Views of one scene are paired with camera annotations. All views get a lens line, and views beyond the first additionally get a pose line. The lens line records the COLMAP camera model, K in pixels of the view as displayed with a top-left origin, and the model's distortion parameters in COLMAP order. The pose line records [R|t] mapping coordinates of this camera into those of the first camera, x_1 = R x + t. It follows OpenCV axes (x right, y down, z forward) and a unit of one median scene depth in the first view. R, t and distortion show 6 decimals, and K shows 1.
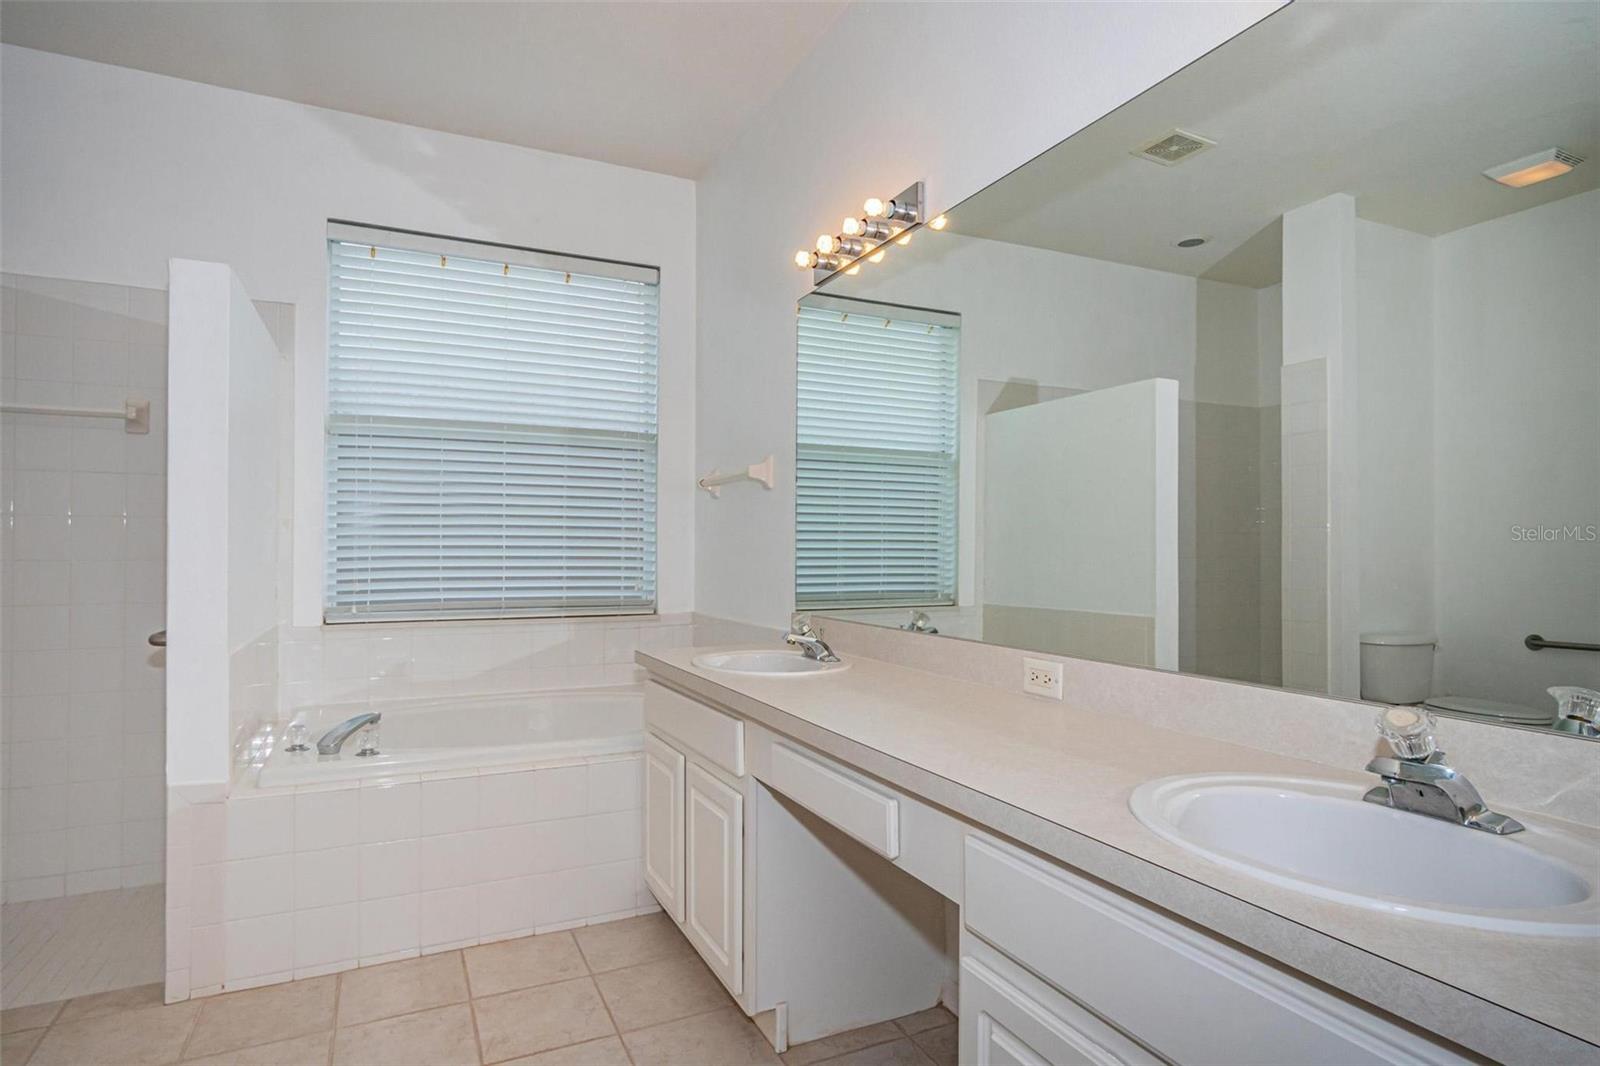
lens RADIAL K [[860.1, 0, 800.3], [0, 860.1, 533.1], [0, 0, 1]] dist [-0.012603, -0.002675]
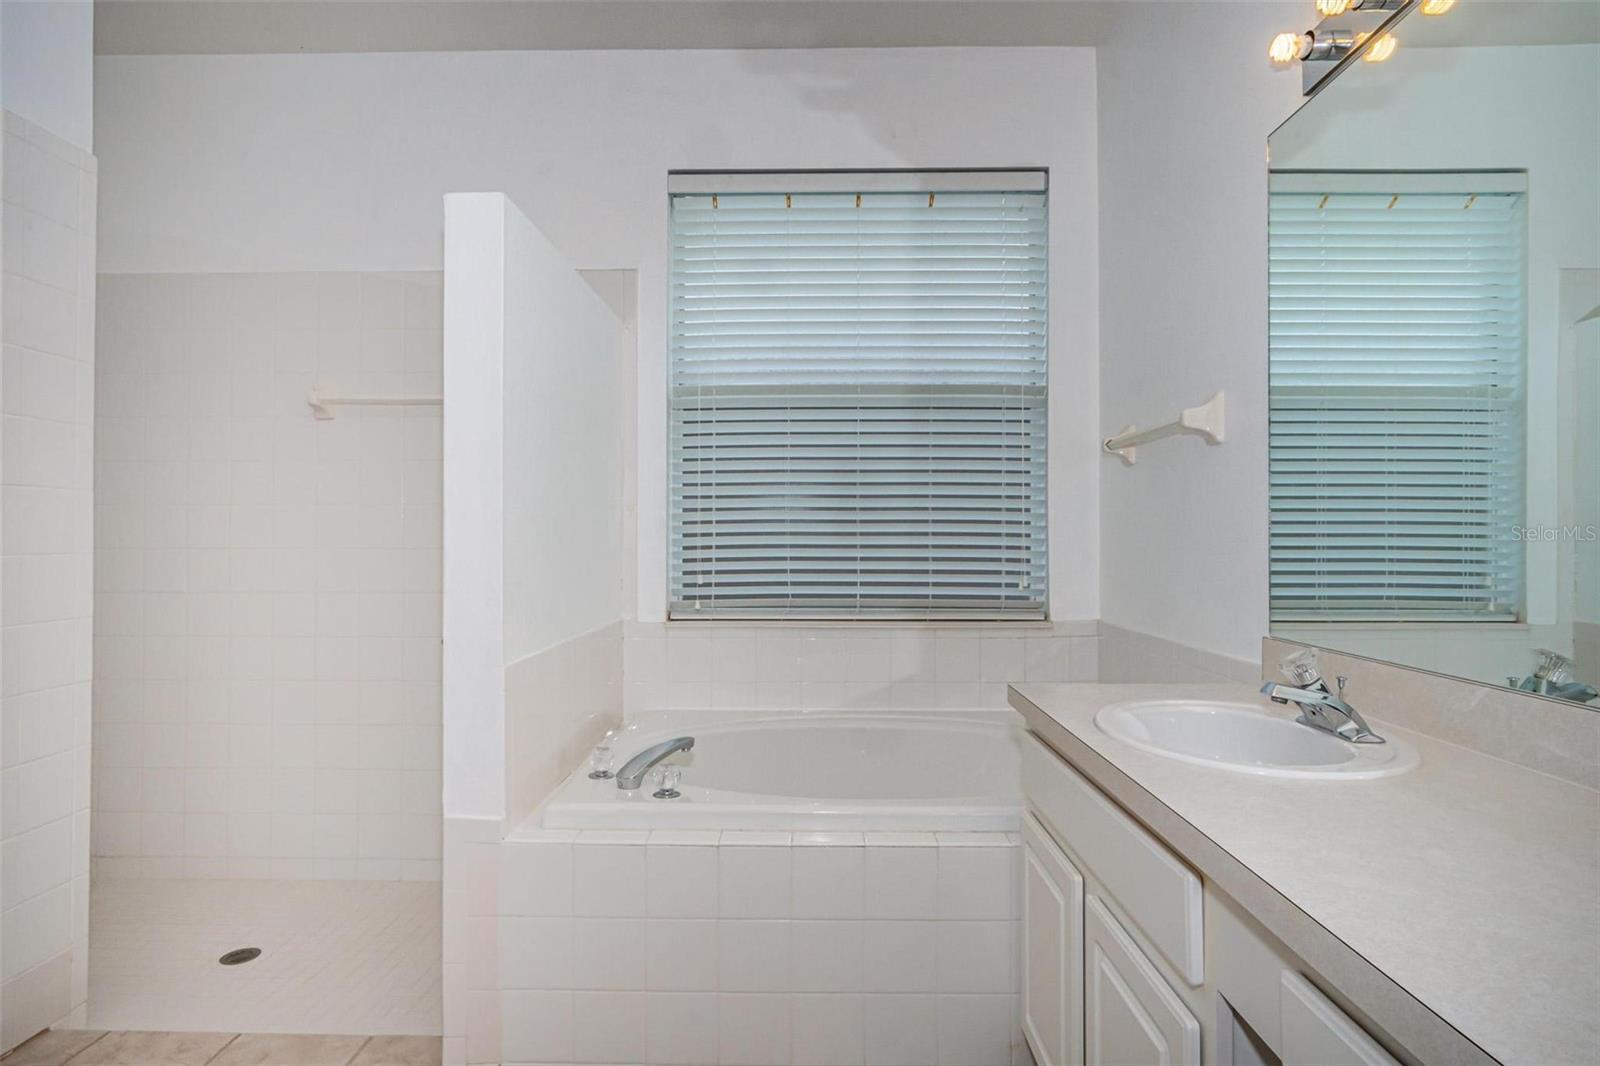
lens RADIAL K [[860.1, 0, 803.9], [0, 860.1, 531.9], [0, 0, 1]] dist [-0.012603, -0.002675]
pose [[0.898797, -0.004767, -0.438338, -0.029670], [0.010171, 0.999898, 0.009982, 0.005816], [0.438246, -0.013430, 0.898755, 0.243446]]
